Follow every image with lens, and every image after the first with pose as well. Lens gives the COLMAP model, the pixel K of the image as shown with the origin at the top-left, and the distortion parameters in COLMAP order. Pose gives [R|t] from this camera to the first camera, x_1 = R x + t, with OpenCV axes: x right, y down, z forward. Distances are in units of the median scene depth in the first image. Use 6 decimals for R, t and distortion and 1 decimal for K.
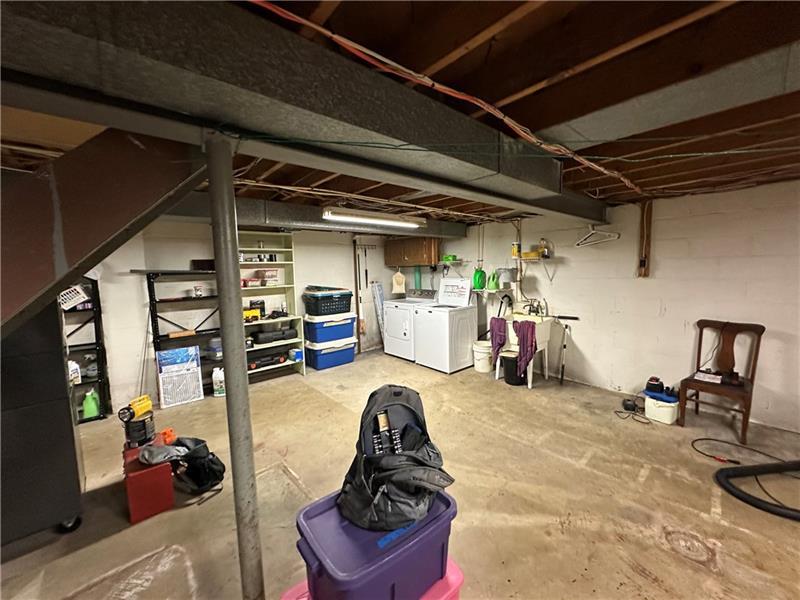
lens RADIAL K [[319.6, 0, 399.0], [0, 319.6, 297.0], [0, 0, 1]] dist [-0.006883, 0.000659]
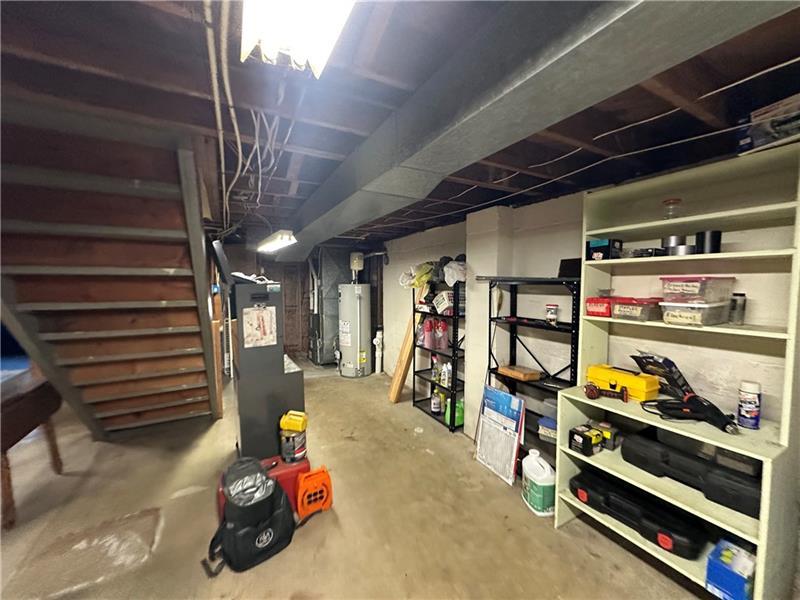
lens RADIAL K [[319.6, 0, 399.7], [0, 319.6, 298.0], [0, 0, 1]] dist [-0.006883, 0.000659]
pose [[-0.221308, 0.073238, -0.972450, 0.008417], [-0.077860, 0.992666, 0.092480, -0.072129], [0.972091, 0.096181, -0.213983, 0.780291]]
